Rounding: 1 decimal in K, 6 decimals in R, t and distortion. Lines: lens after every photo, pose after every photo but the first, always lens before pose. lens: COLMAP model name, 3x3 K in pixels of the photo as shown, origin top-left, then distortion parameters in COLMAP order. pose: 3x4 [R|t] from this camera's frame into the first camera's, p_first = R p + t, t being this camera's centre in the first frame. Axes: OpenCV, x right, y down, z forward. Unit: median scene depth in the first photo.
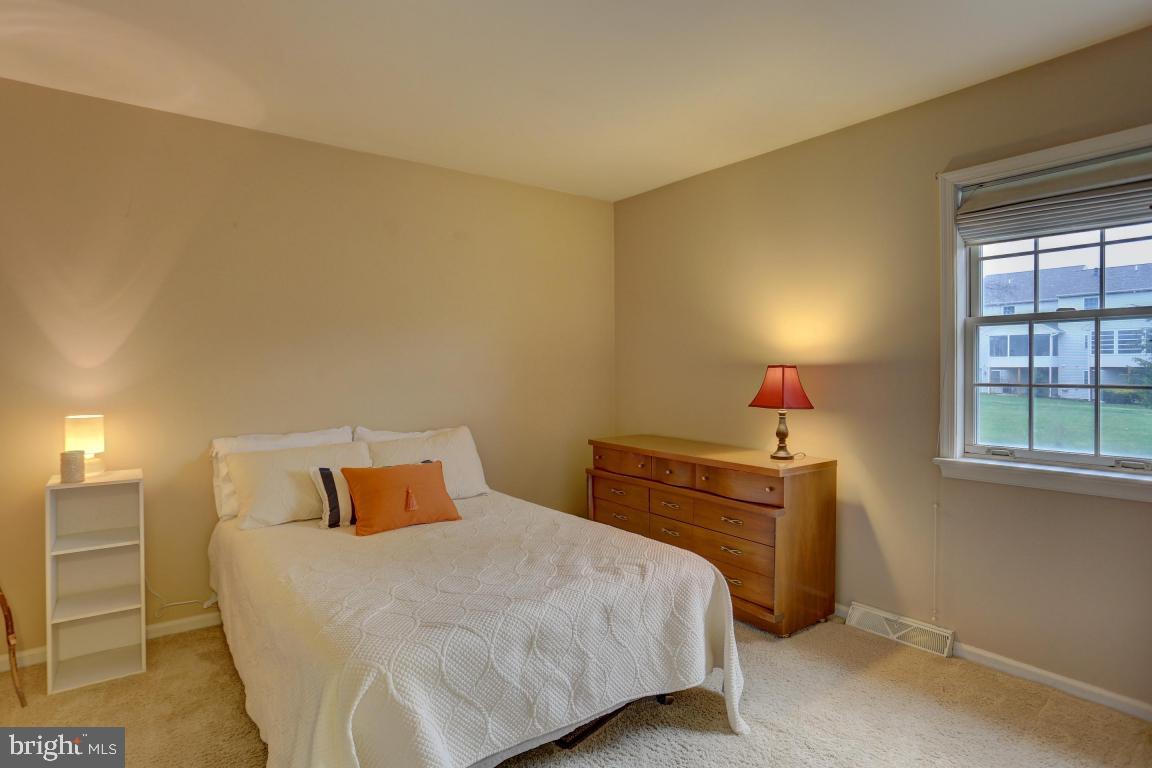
lens RADIAL K [[634.2, 0, 578.1], [0, 634.2, 373.7], [0, 0, 1]] dist [-0.070426, 0.043062]
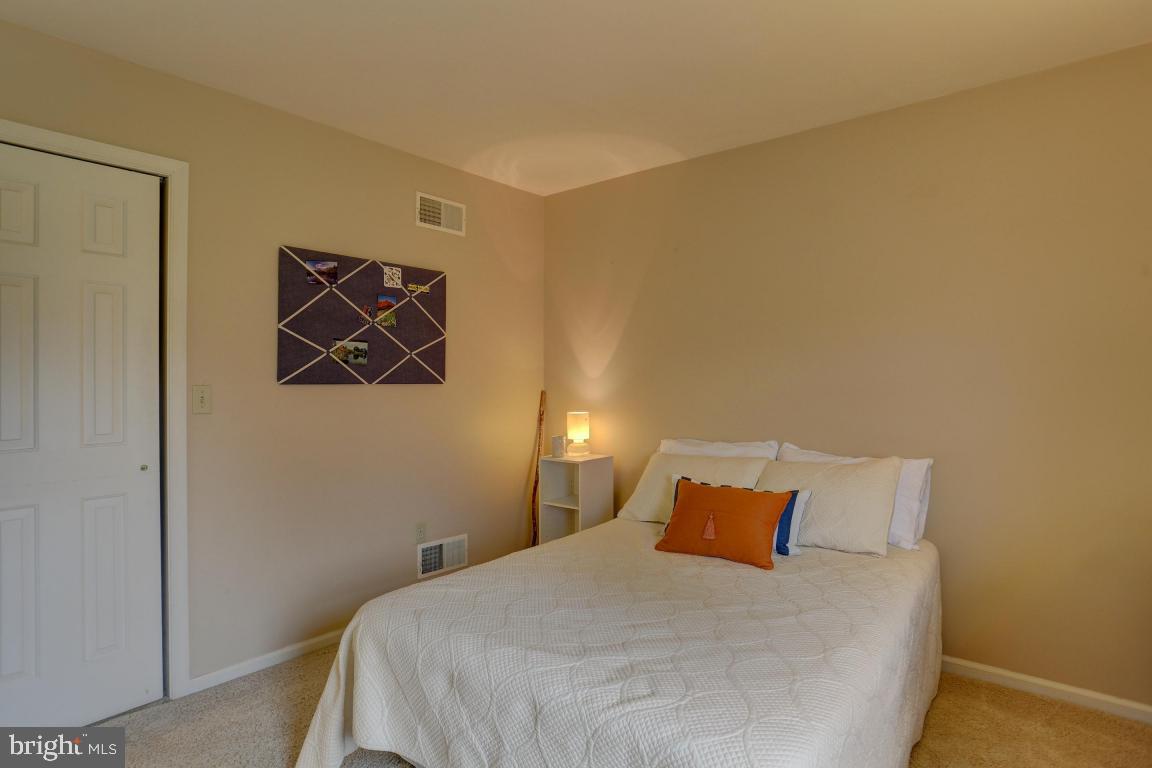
lens RADIAL K [[612.2, 0, 575.1], [0, 612.2, 372.8], [0, 0, 1]] dist [-0.069265, 0.040733]
pose [[0.225705, -0.011812, -0.974124, 0.670422], [-0.004917, 0.999900, -0.013264, -0.003321], [0.974183, 0.007784, 0.225624, 0.798009]]
